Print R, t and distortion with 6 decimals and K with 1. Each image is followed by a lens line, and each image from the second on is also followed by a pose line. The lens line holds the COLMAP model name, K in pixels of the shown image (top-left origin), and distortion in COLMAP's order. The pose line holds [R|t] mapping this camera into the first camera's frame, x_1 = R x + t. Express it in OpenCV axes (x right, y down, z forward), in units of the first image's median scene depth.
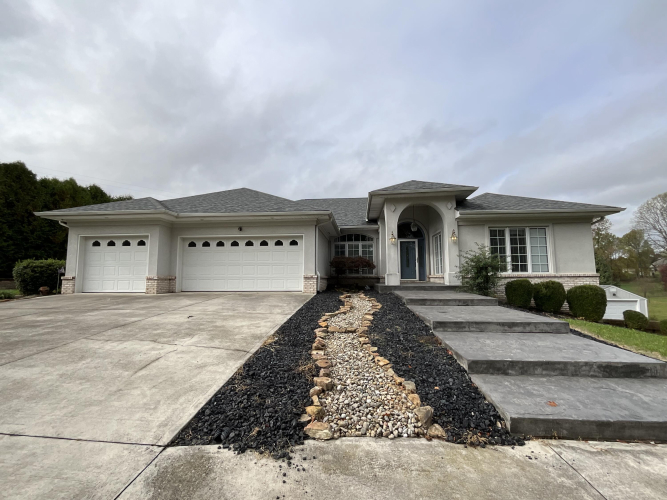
lens RADIAL K [[296.9, 0, 351.1], [0, 296.9, 245.4], [0, 0, 1]] dist [0.003254, -0.001348]
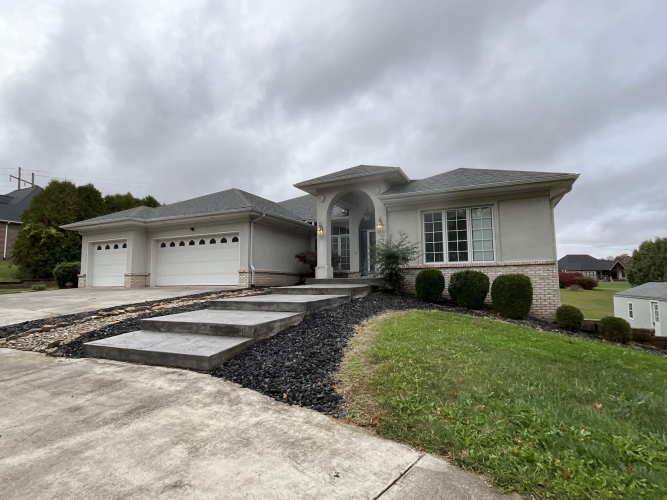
lens RADIAL K [[345.7, 0, 305.5], [0, 345.7, 234.7], [0, 0, 1]] dist [-0.000286, -0.001987]
pose [[0.938409, -0.052220, -0.341558, 0.491083], [0.045200, 0.998572, -0.028484, 0.021335], [0.342557, 0.011291, 0.939429, -0.070757]]
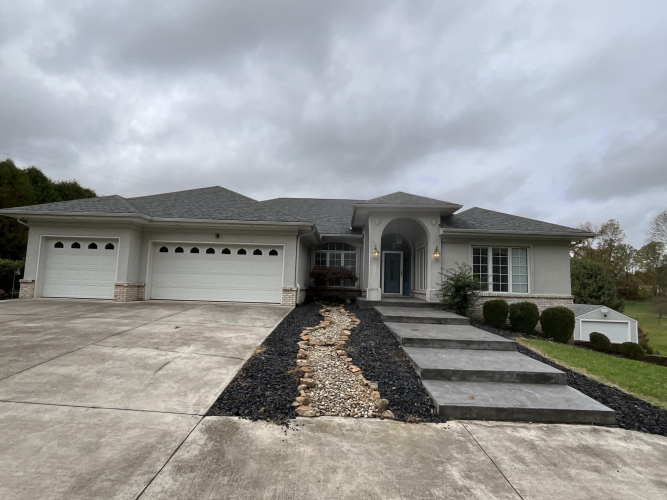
lens RADIAL K [[345.7, 0, 351.3], [0, 345.7, 249.7], [0, 0, 1]] dist [-0.000286, -0.001987]
pose [[0.997785, 0.040424, 0.052822, -0.001812], [-0.040666, 0.999167, 0.003511, -0.034648], [-0.052636, -0.005651, 0.998598, -0.137054]]
